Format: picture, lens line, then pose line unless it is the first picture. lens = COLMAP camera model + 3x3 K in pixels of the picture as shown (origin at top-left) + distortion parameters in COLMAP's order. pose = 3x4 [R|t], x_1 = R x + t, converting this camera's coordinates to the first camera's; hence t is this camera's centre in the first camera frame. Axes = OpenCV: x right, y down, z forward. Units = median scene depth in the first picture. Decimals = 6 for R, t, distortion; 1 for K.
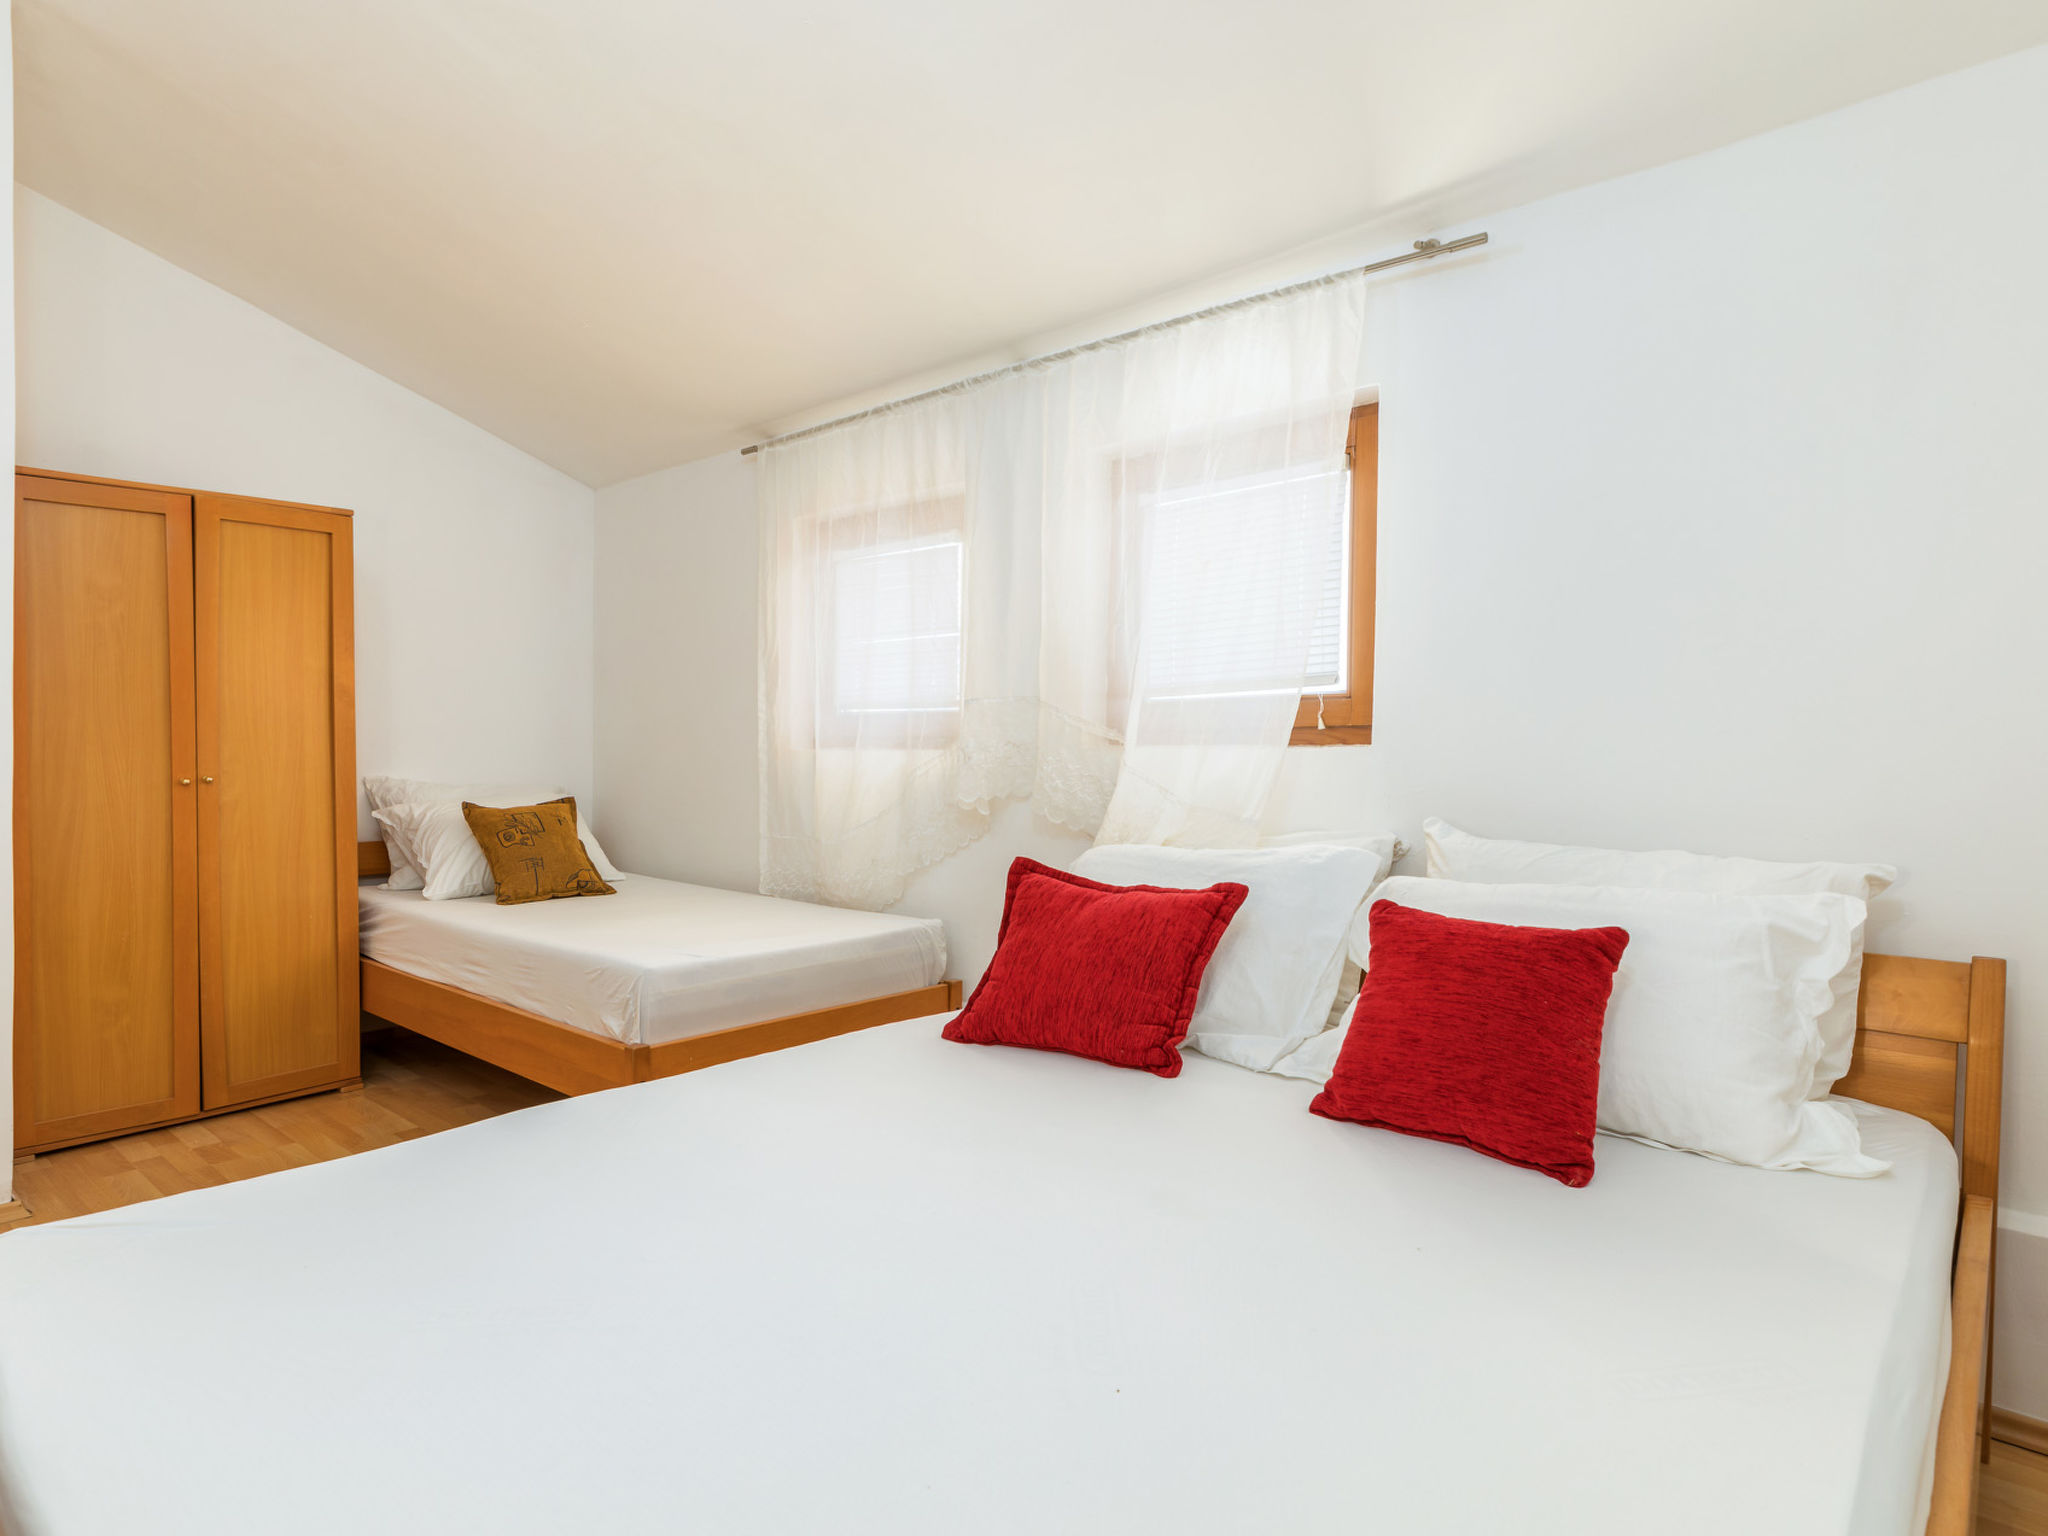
lens RADIAL K [[1112.7, 0, 1032.3], [0, 1112.7, 769.2], [0, 0, 1]] dist [0.005561, -0.001124]
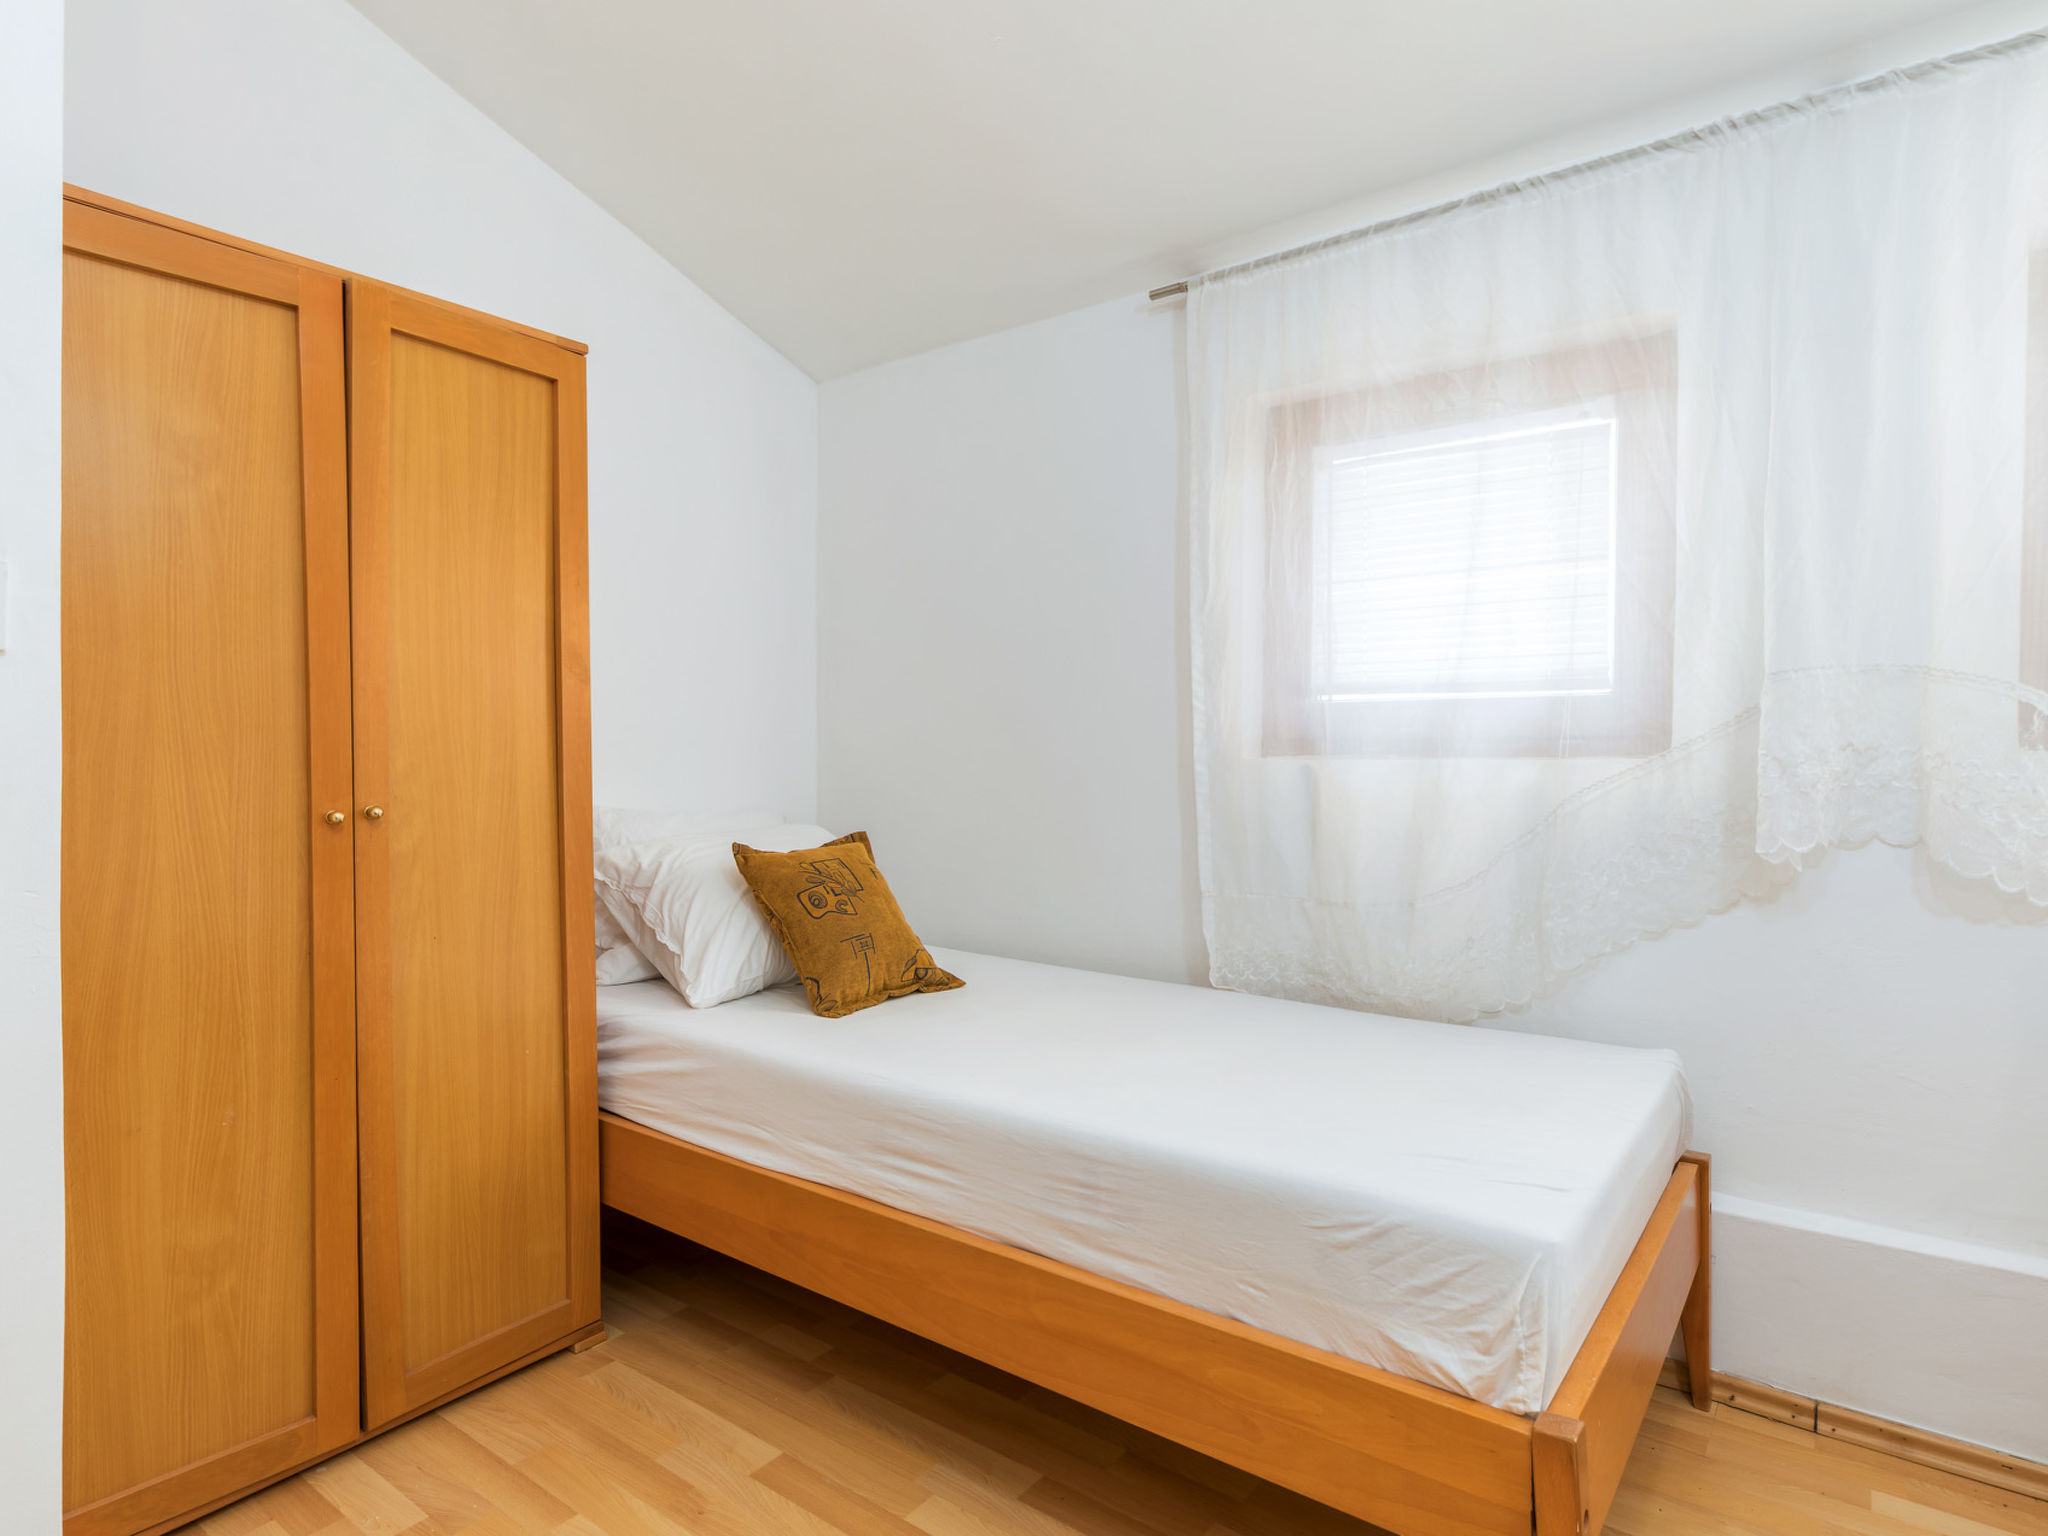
lens RADIAL K [[1112.7, 0, 1017.7], [0, 1112.7, 780.9], [0, 0, 1]] dist [0.005561, -0.001124]
pose [[0.997618, -0.000312, 0.068981, -0.432622], [0.000191, 0.999998, 0.001760, -0.006334], [-0.068981, -0.001743, 0.997616, 0.412031]]
